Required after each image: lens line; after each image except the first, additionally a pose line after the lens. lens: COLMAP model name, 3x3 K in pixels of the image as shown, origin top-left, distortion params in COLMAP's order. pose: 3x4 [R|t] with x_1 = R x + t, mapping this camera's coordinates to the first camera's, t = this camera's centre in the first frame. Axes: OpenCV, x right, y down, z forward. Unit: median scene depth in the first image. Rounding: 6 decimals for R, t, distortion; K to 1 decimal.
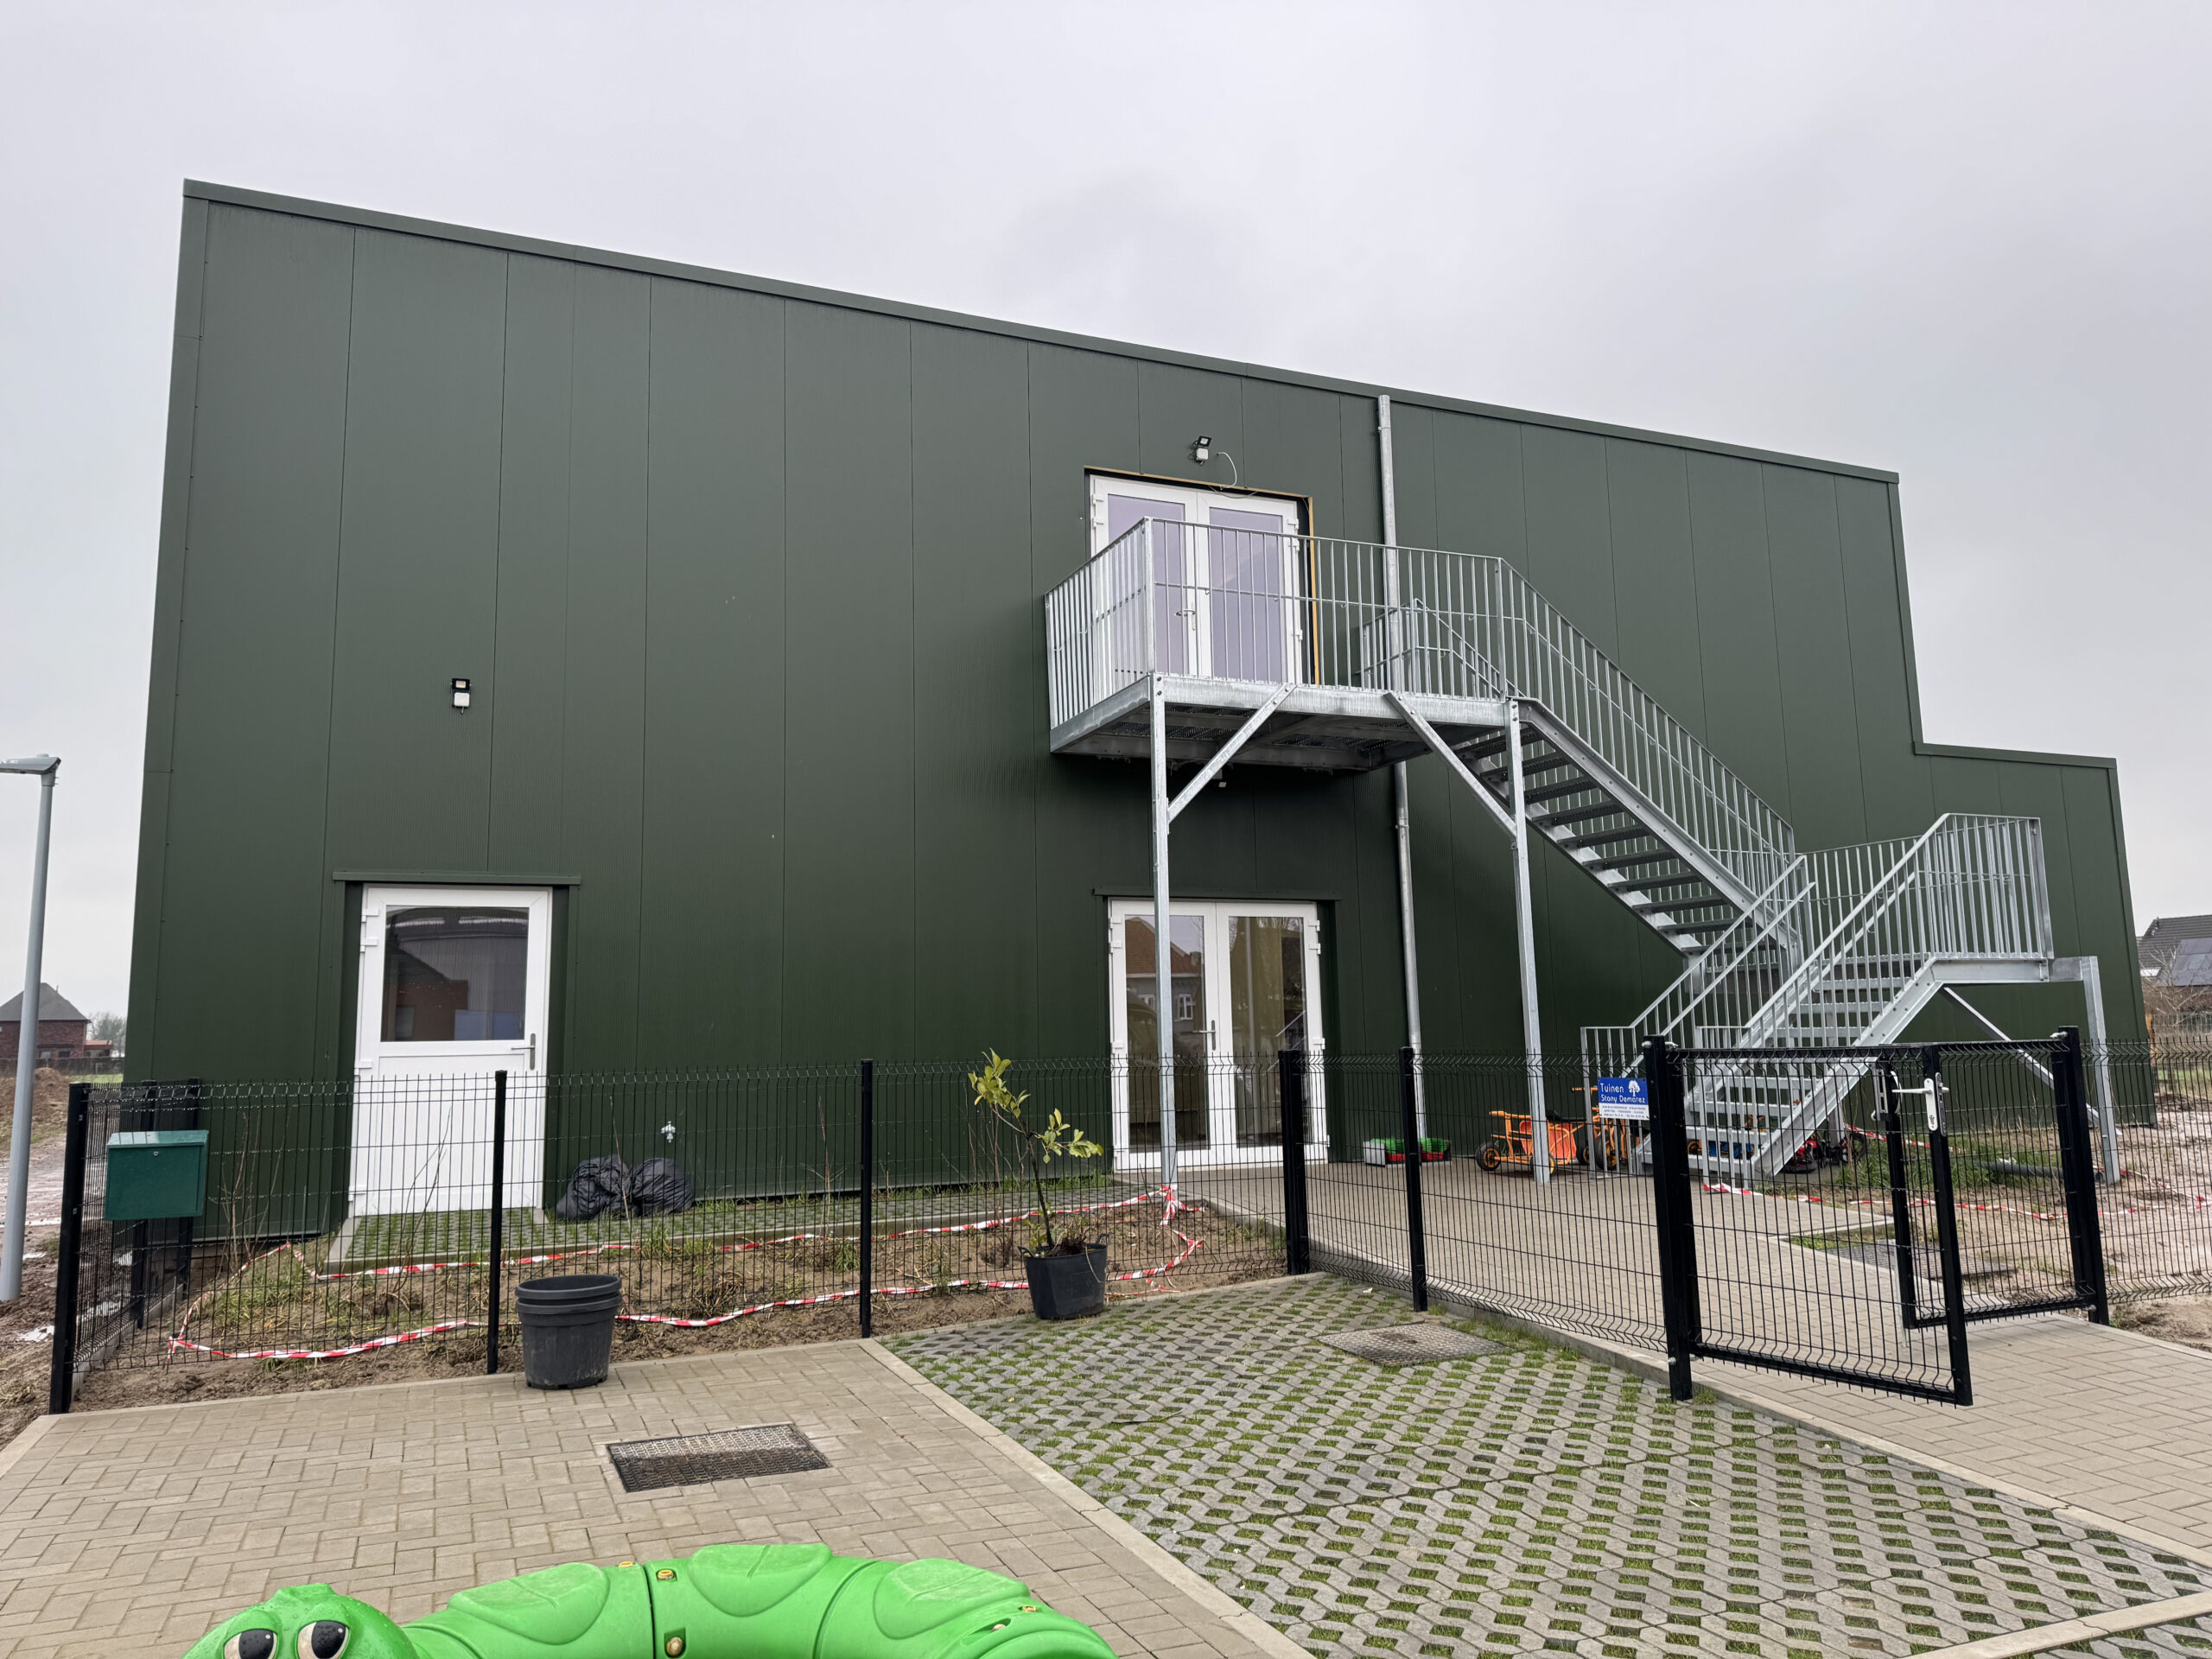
lens RADIAL K [[1560.9, 0, 1102.9], [0, 1560.9, 828.6], [0, 0, 1]] dist [0.059721, -0.057412]
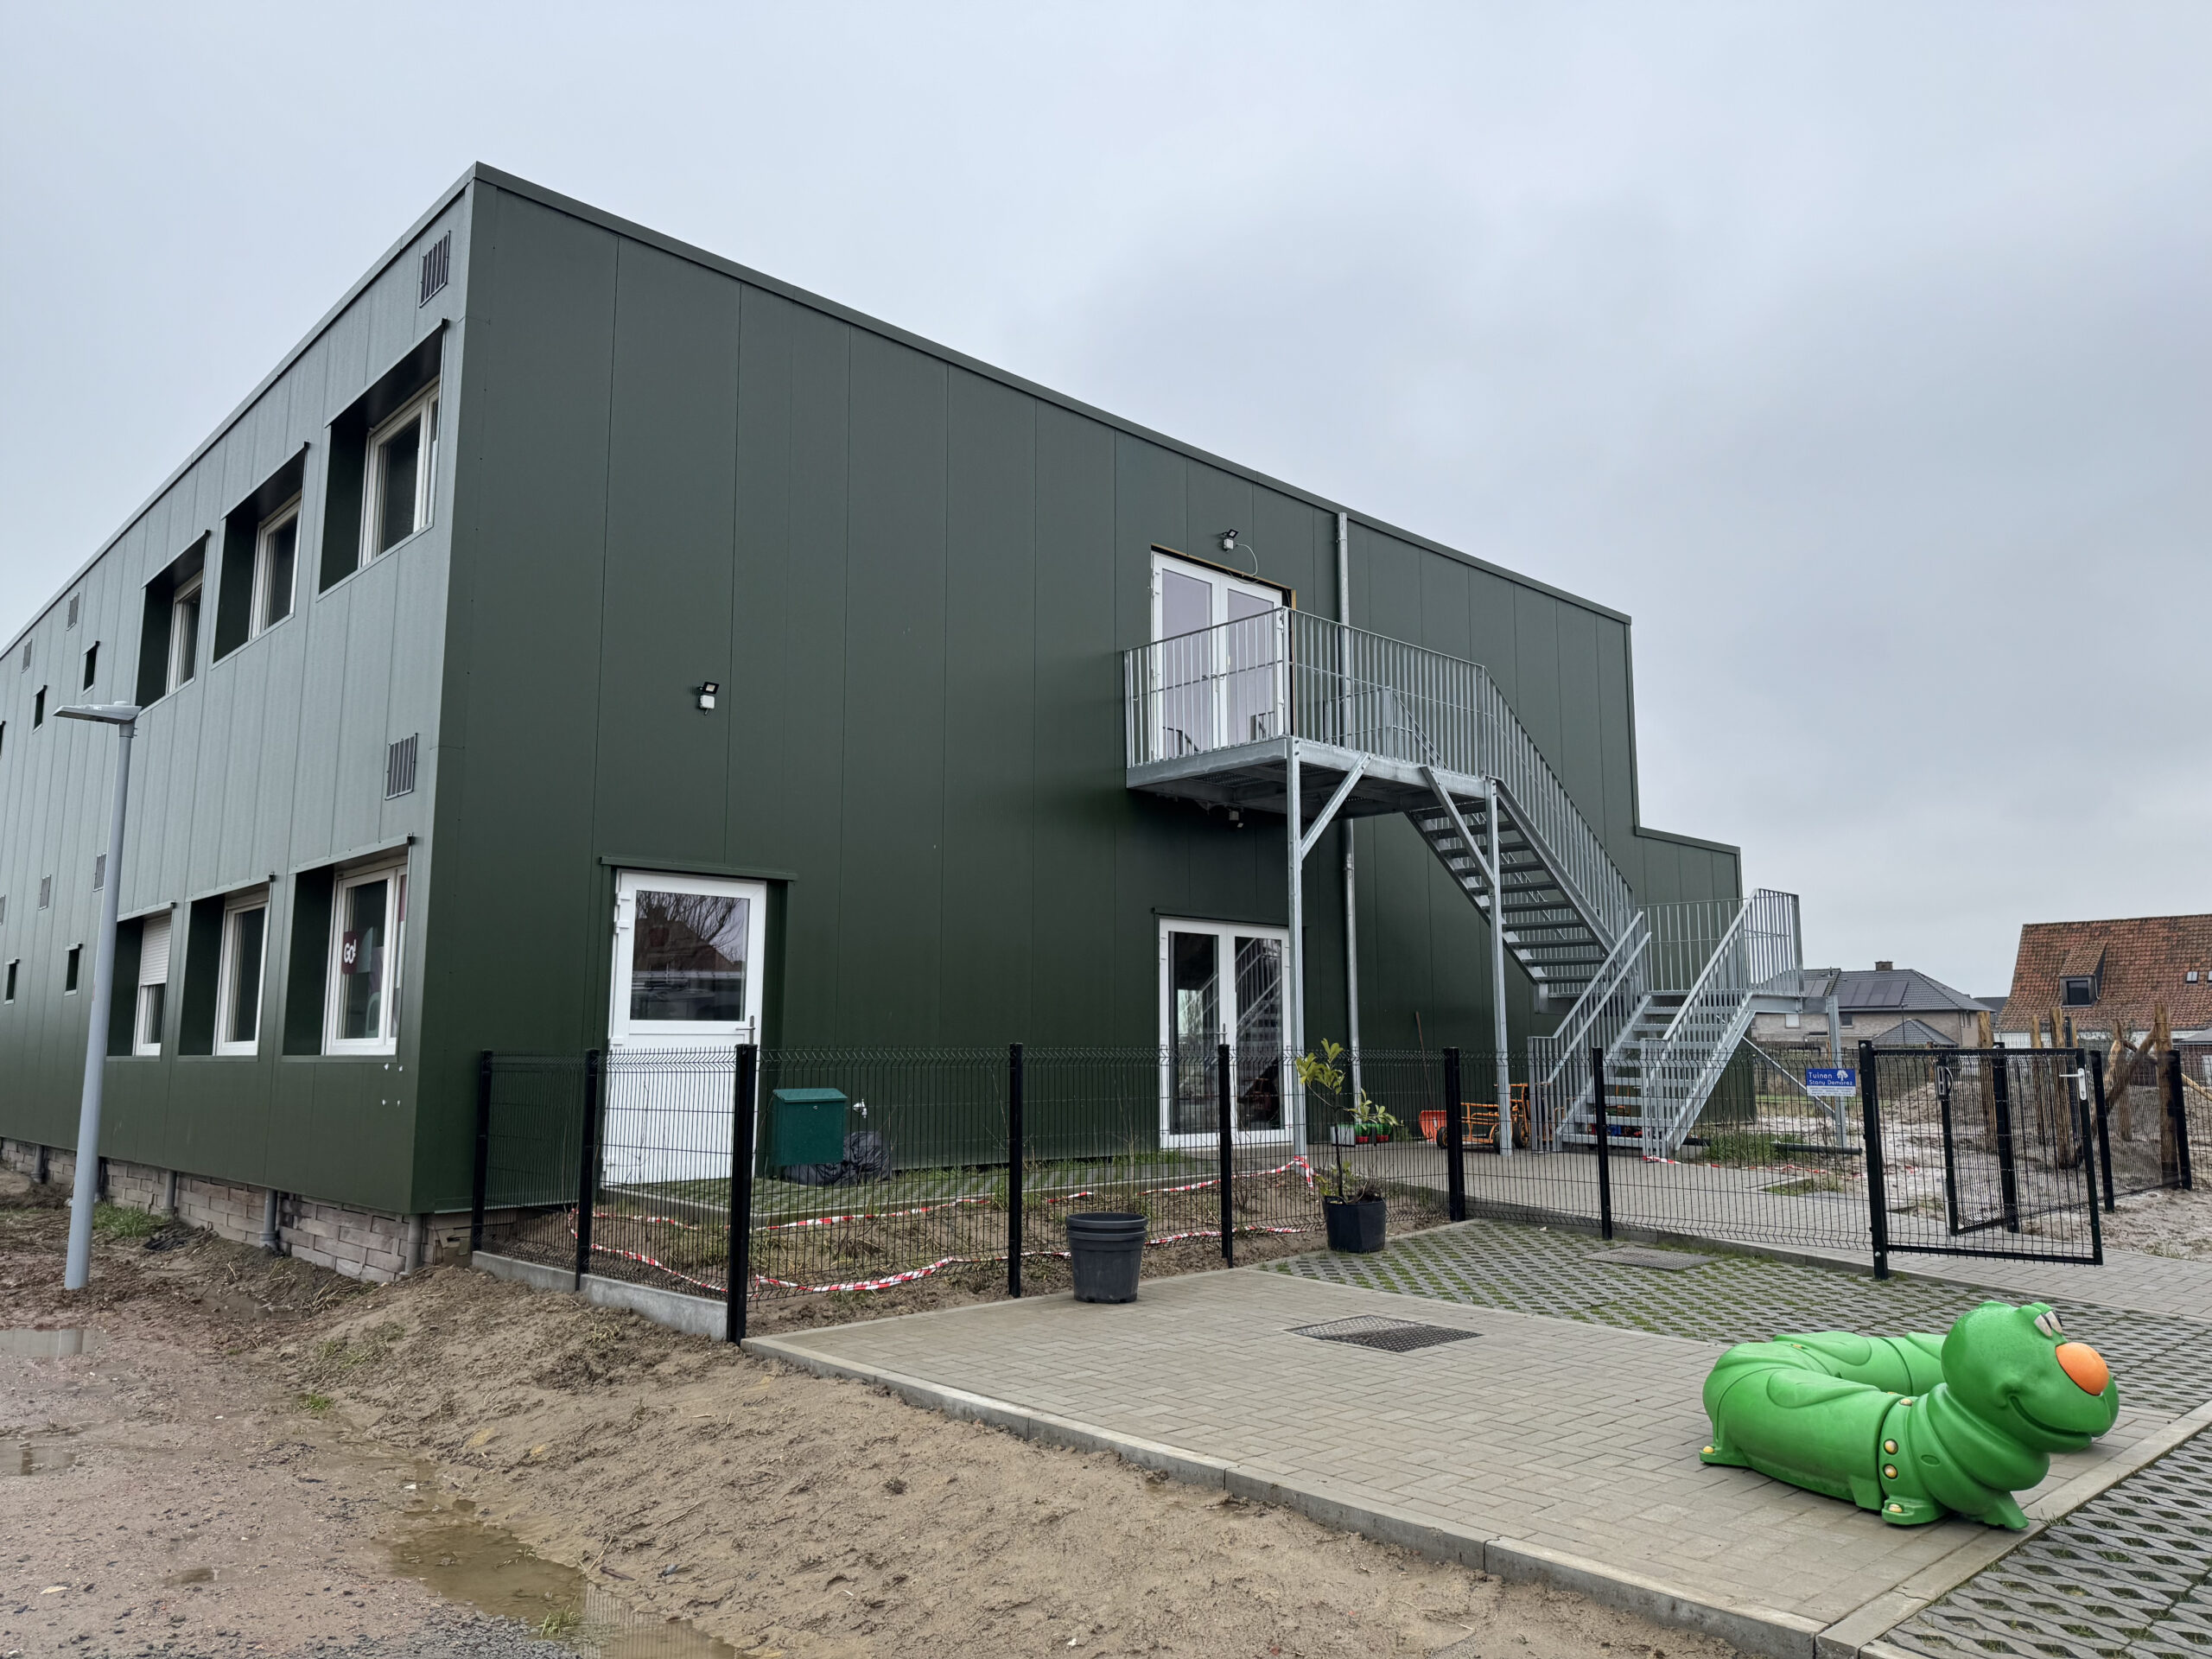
lens RADIAL K [[1560.9, 0, 1114.3], [0, 1560.9, 817.4], [0, 0, 1]] dist [0.059721, -0.057412]
pose [[0.933983, 0.074685, 0.349425, -0.535712], [-0.069069, 0.997204, -0.028525, 0.008094], [-0.350579, 0.002507, 0.936530, -0.098418]]
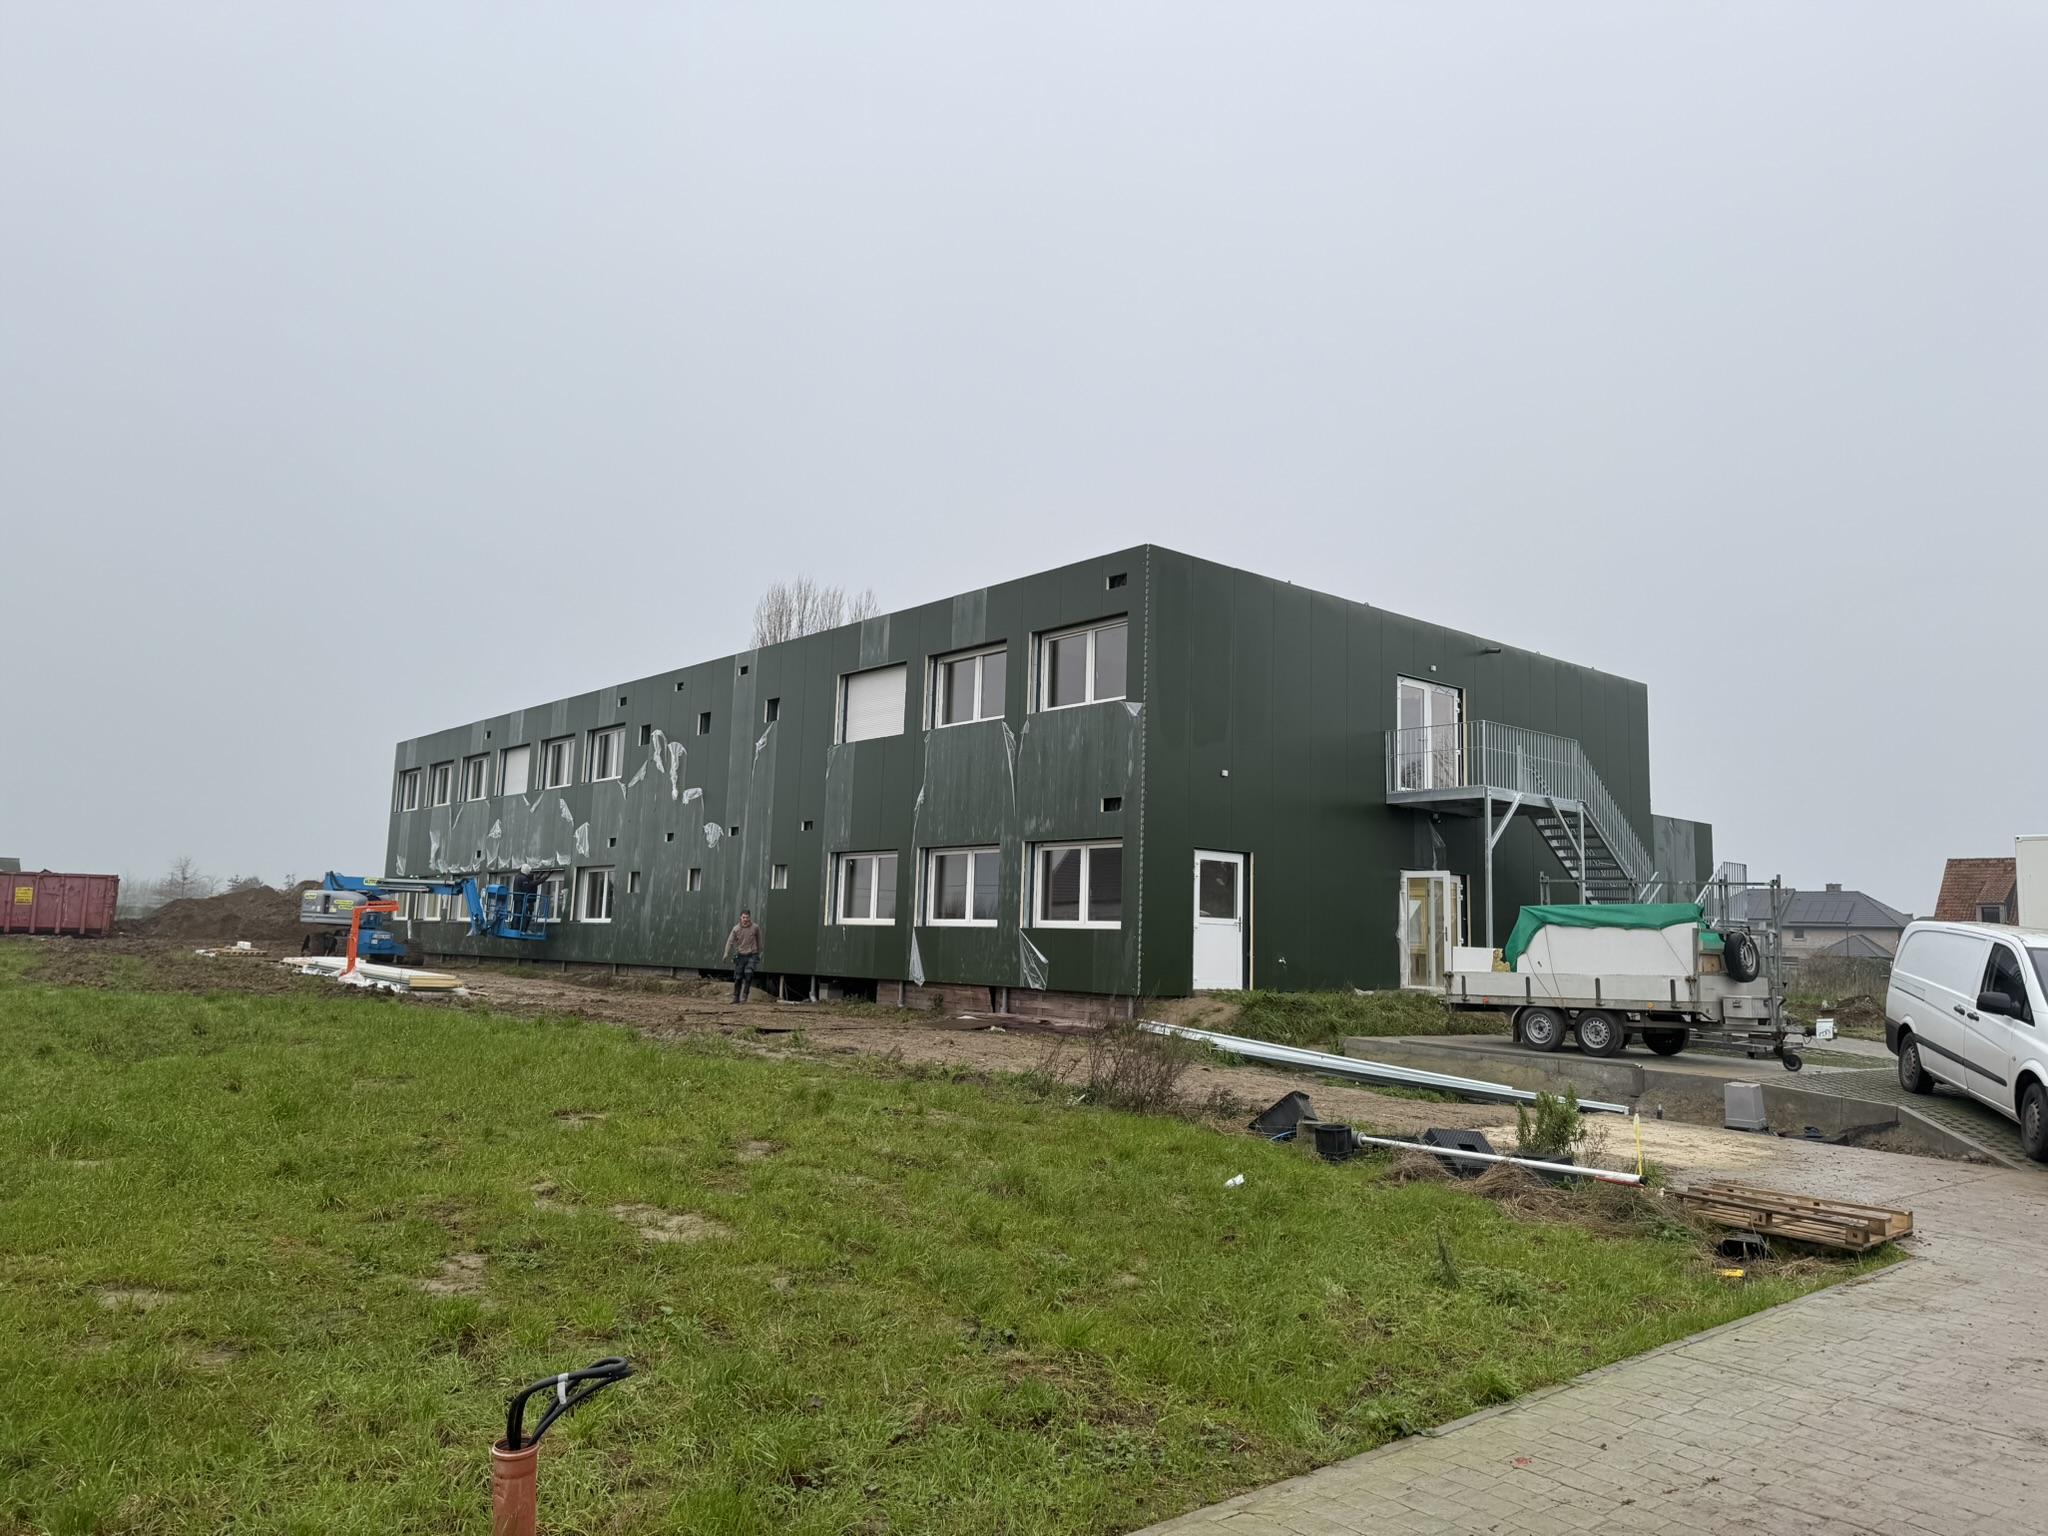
lens RADIAL K [[1445.2, 0, 1021.2], [0, 1445.2, 718.5], [0, 0, 1]] dist [0.059721, -0.057412]
pose [[0.951563, 0.094646, 0.292523, -1.385552], [-0.090334, 0.995511, -0.028244, -0.075714], [-0.293883, 0.000451, 0.955841, -1.000985]]
